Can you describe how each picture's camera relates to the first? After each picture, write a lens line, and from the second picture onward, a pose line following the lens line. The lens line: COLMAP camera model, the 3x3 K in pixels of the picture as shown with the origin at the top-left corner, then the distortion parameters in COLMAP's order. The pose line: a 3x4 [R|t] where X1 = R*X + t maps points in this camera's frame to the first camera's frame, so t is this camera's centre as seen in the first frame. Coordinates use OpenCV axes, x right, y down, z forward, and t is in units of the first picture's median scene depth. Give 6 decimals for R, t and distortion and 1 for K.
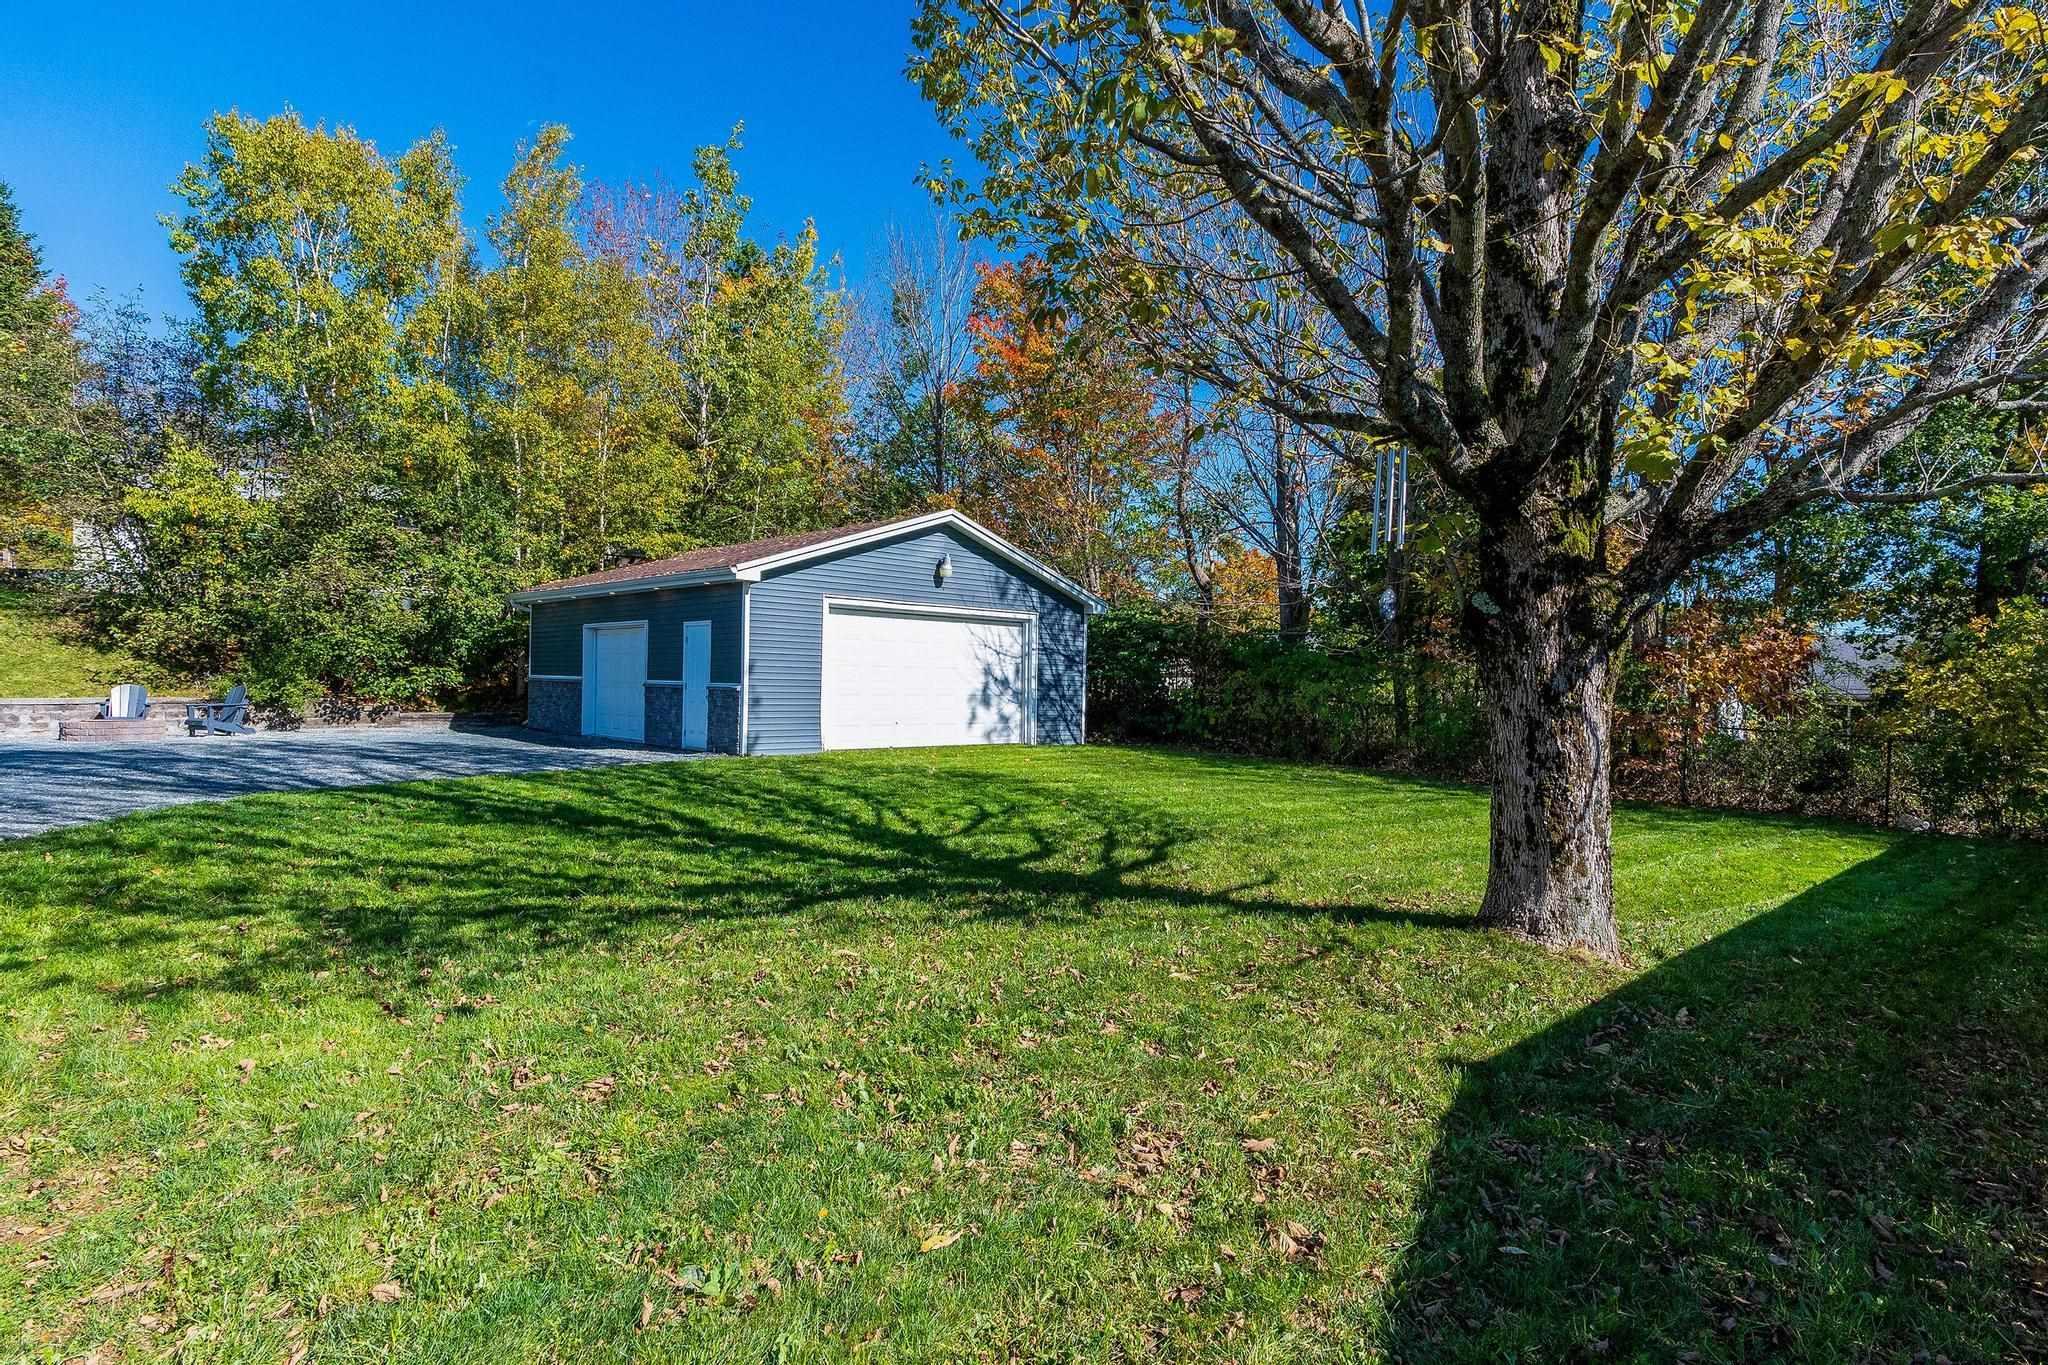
lens RADIAL K [[1094.8, 0, 1024.0], [0, 1094.8, 682.5], [0, 0, 1]] dist [0.003391, 0.000265]
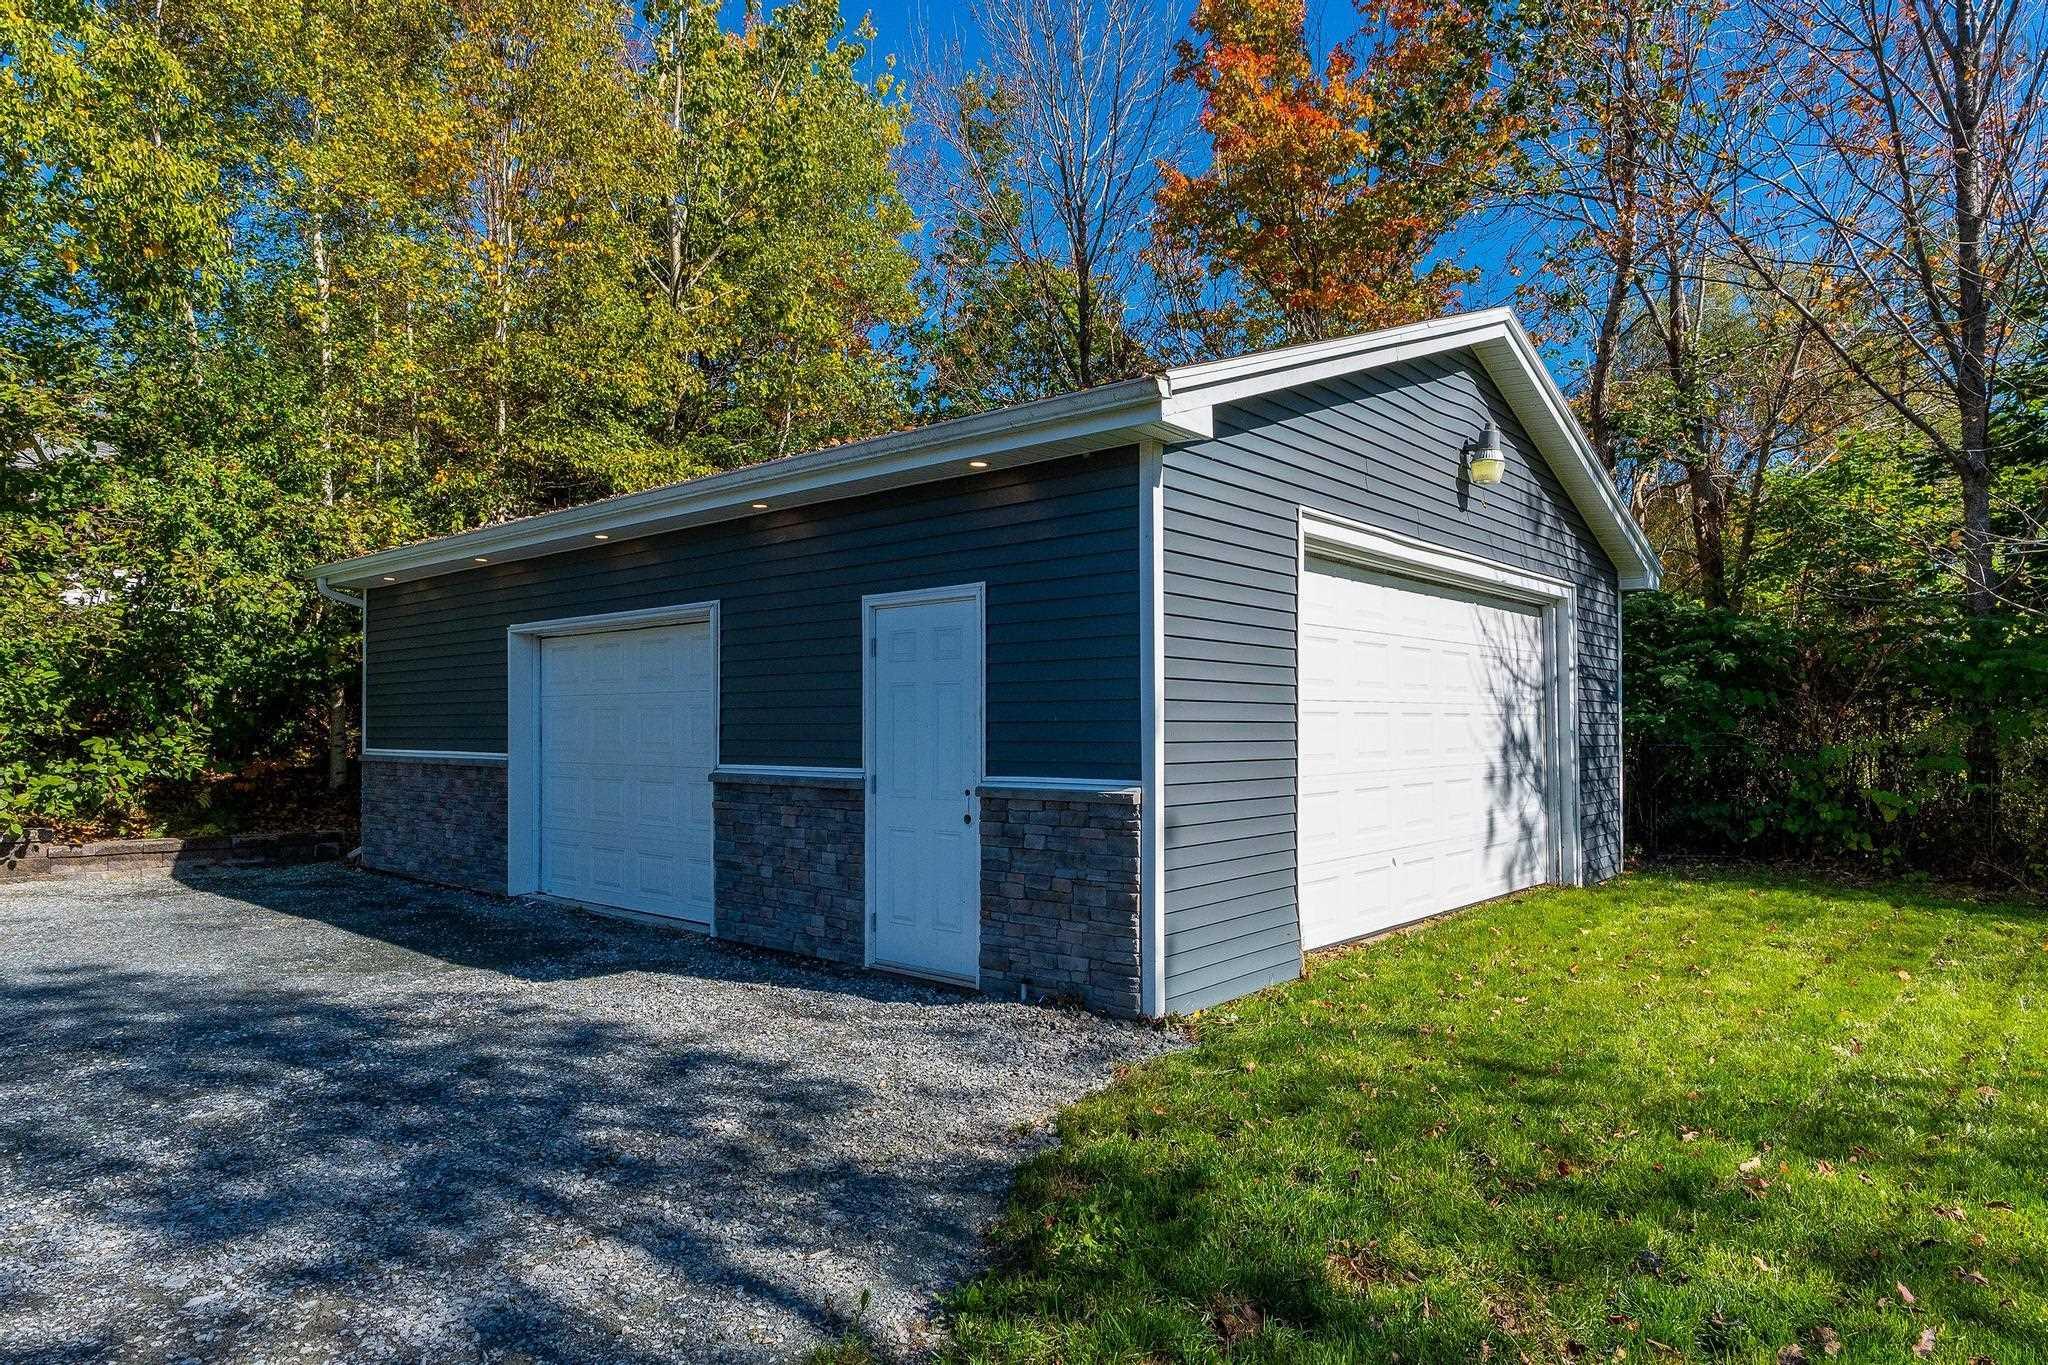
lens RADIAL K [[1225.8, 0, 1014.7], [0, 1225.8, 726.1], [0, 0, 1]] dist [-0.004150, -0.001266]
pose [[0.995933, -0.018612, 0.088149, -0.260675], [0.018387, 0.999825, 0.003357, -0.012804], [-0.088196, -0.001723, 0.996102, 0.537003]]
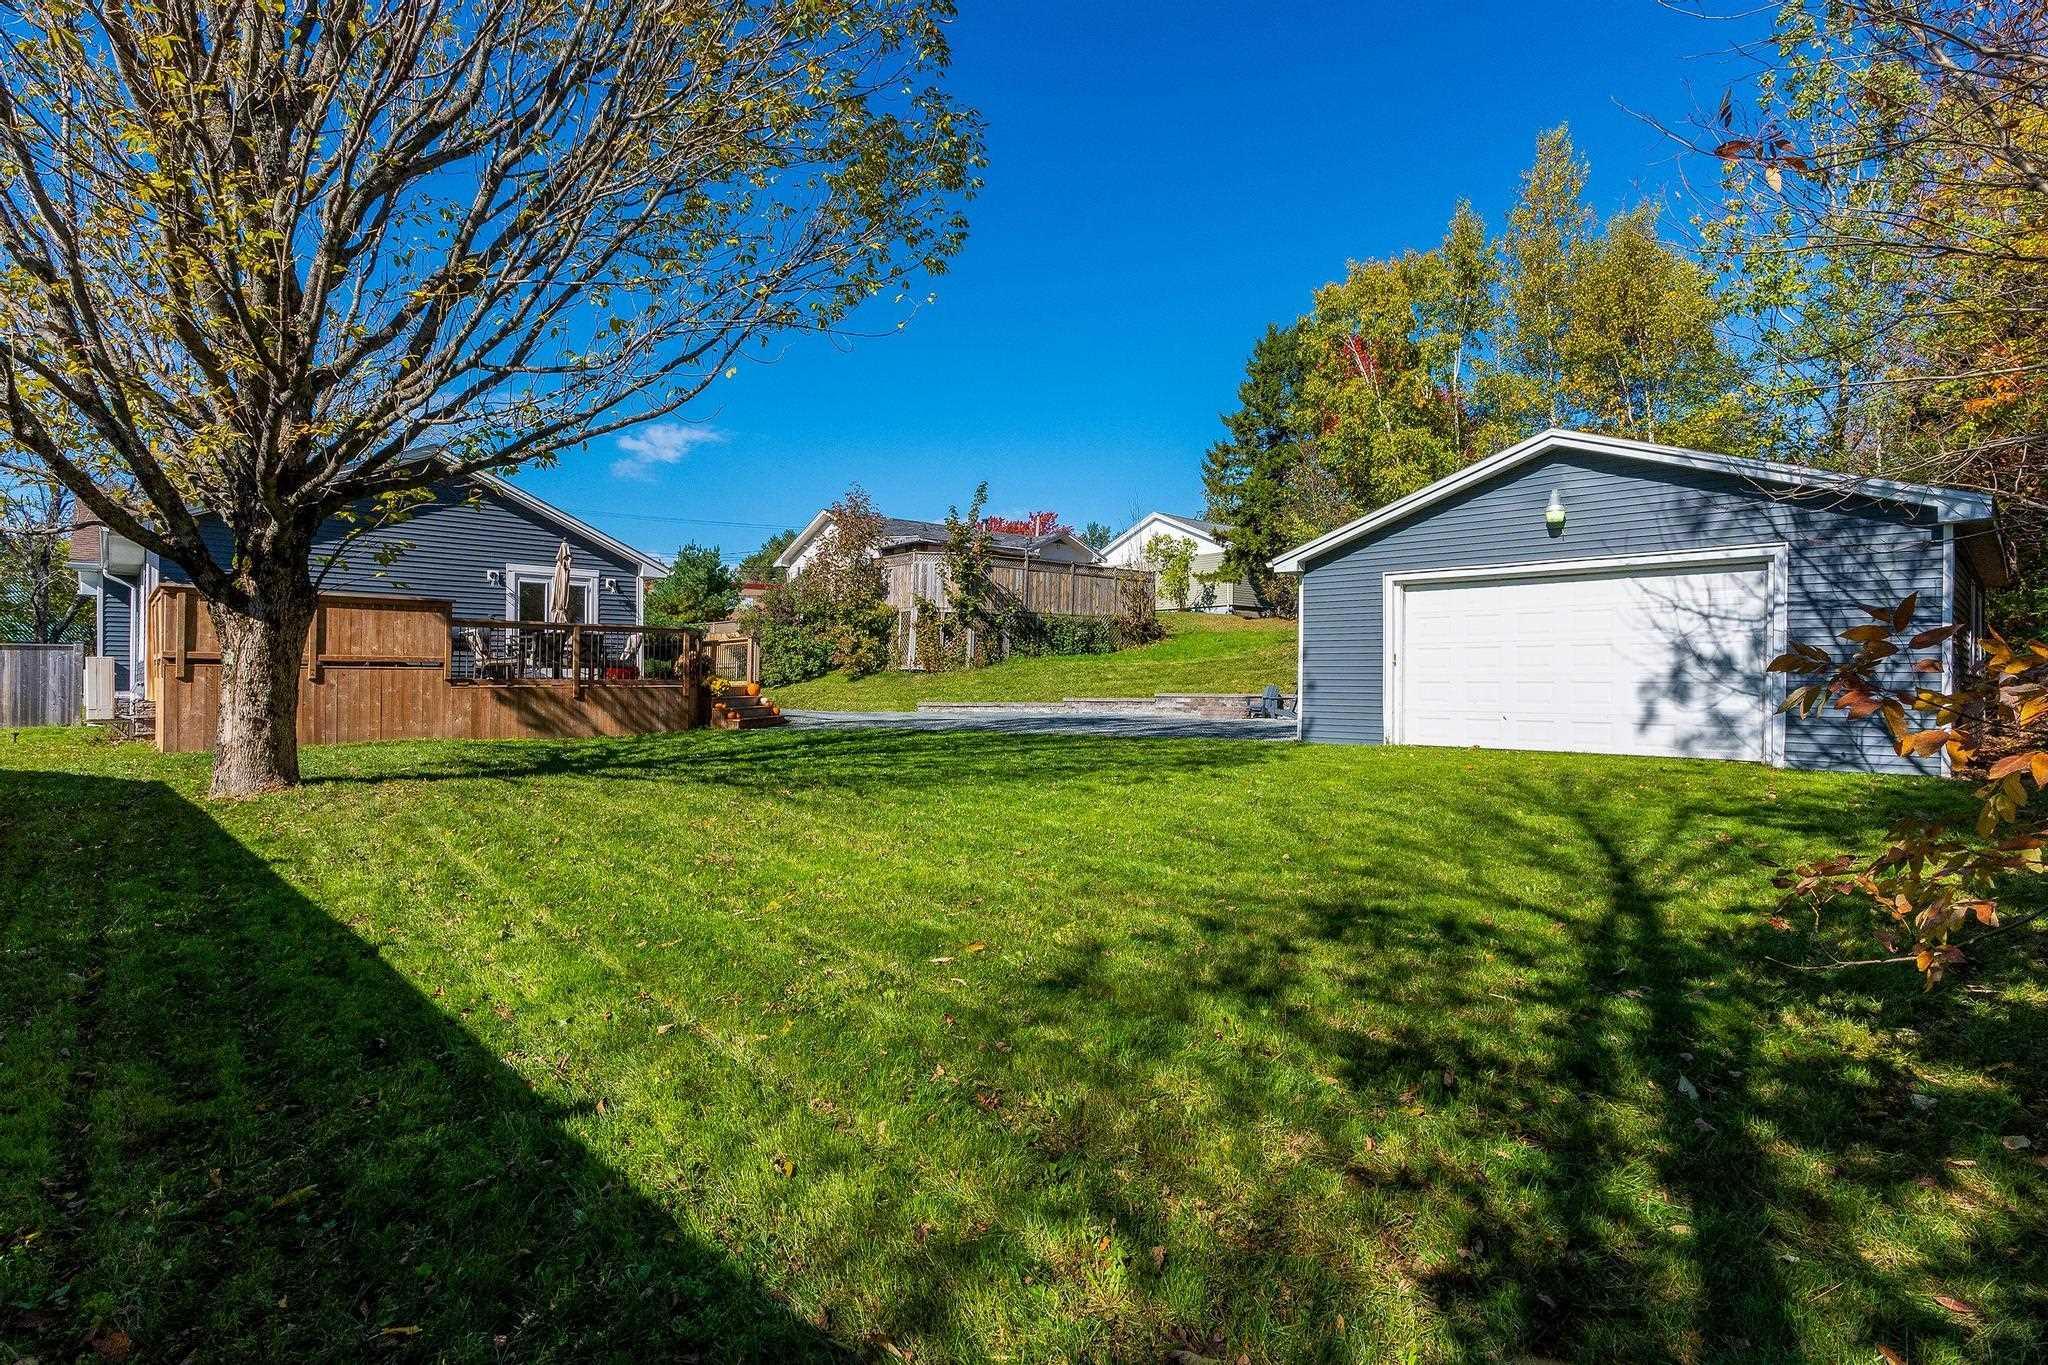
lens RADIAL K [[1041.1, 0, 1024.0], [0, 1041.1, 682.5], [0, 0, 1]] dist [-0.000248, 0.000023]
pose [[-0.001427, -0.012962, -0.999915, 0.580544], [0.006501, 0.999895, -0.012971, 0.016580], [0.999978, -0.006519, -0.001343, 0.598888]]
